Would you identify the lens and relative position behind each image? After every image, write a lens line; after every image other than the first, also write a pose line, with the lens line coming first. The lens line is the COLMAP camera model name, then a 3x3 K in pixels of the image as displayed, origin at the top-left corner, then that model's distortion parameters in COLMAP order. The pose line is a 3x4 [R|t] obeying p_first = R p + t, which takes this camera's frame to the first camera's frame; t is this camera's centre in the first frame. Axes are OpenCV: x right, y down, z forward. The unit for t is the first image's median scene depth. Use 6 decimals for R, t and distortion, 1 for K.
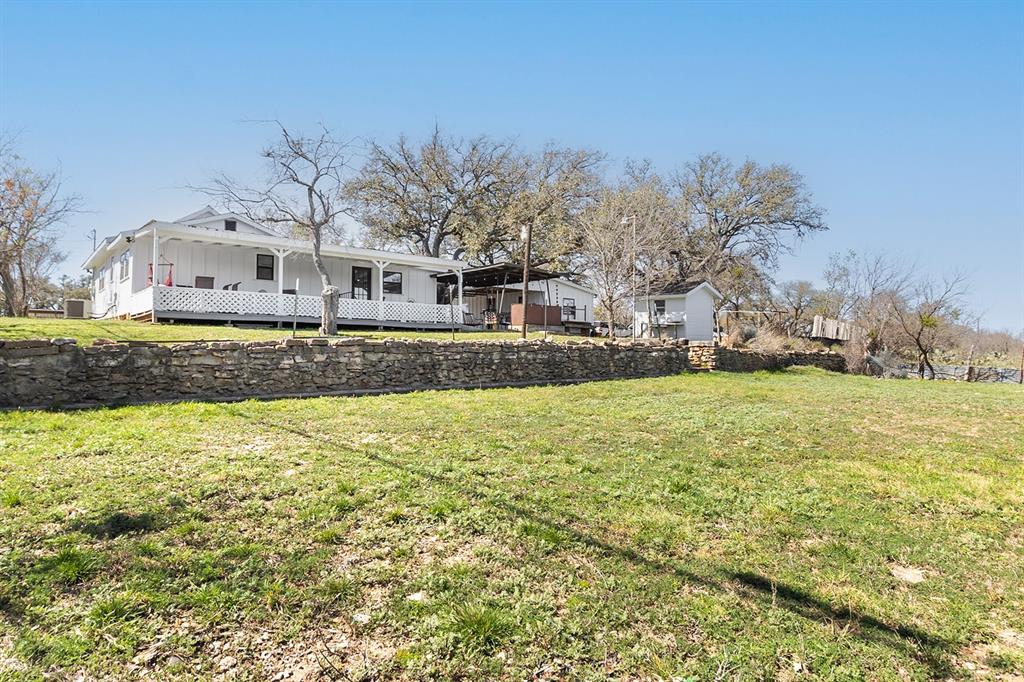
lens RADIAL K [[499.7, 0, 519.1], [0, 499.7, 311.7], [0, 0, 1]] dist [0.000236, -0.000048]
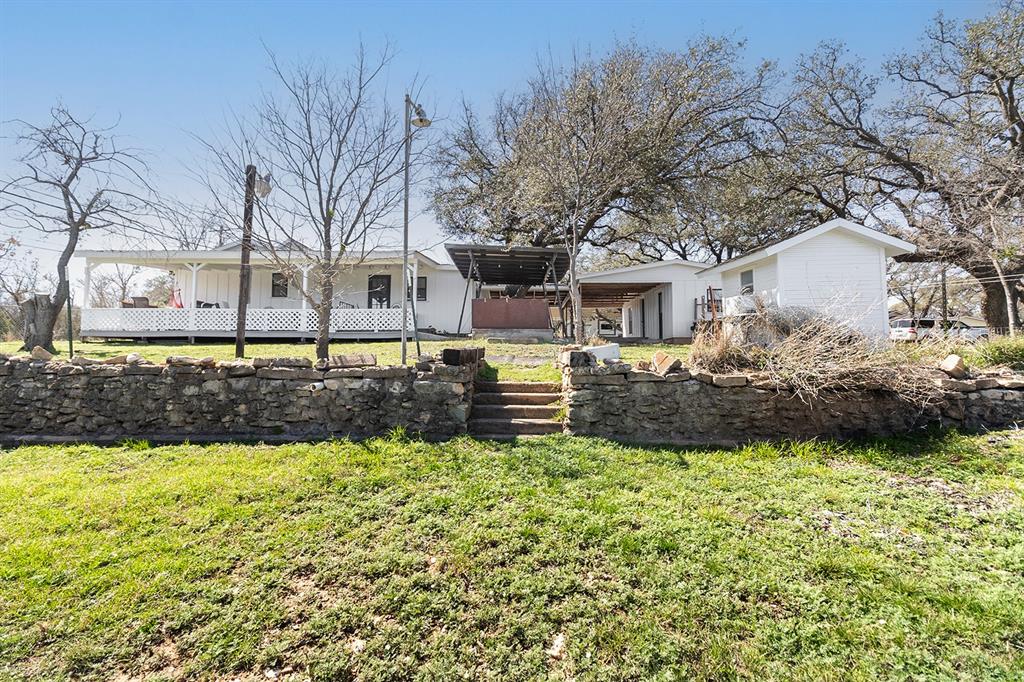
lens RADIAL K [[462.7, 0, 514.0], [0, 462.7, 319.8], [0, 0, 1]] dist [0.000018, -0.000082]
pose [[0.792992, -0.056402, -0.606616, 0.521760], [0.048389, 0.998391, -0.029572, 0.041381], [0.607307, -0.005903, 0.794445, 0.656377]]
